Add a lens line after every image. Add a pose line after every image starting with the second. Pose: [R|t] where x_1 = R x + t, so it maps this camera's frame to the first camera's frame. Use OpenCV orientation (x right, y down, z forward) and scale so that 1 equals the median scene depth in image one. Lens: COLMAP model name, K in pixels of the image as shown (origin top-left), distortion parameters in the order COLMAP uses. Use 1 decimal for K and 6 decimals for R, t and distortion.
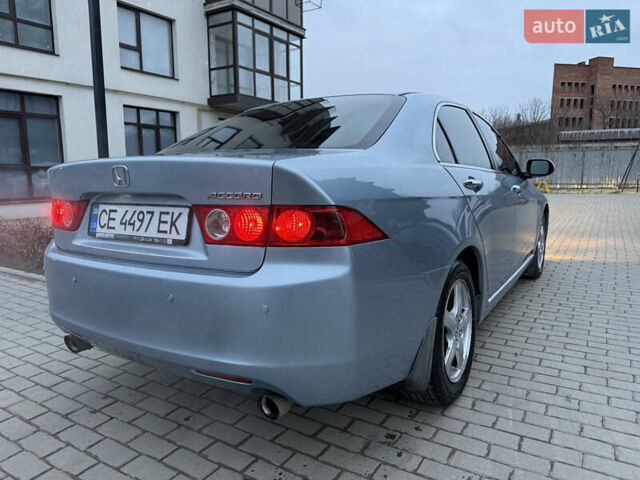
lens RADIAL K [[451.8, 0, 321.6], [0, 451.8, 240.0], [0, 0, 1]] dist [0.030045, -0.038526]
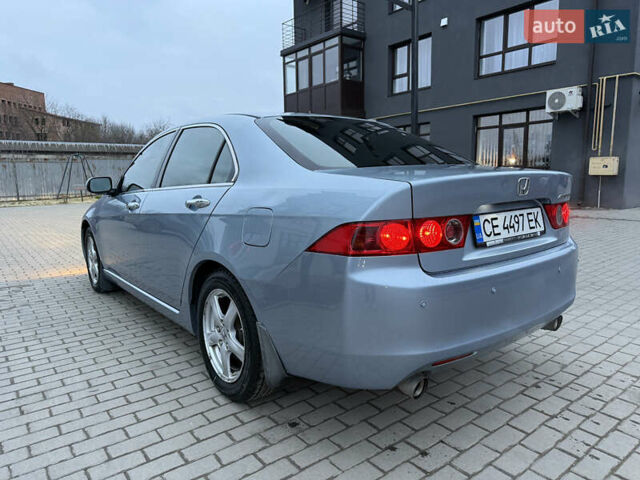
lens RADIAL K [[452.3, 0, 319.3], [0, 452.3, 244.1], [0, 0, 1]] dist [0.006333, -0.003992]
pose [[0.341351, -0.137113, 0.929882, -1.443008], [0.151588, 0.984383, 0.089503, -0.147316], [-0.927632, 0.110407, 0.356804, 0.893694]]
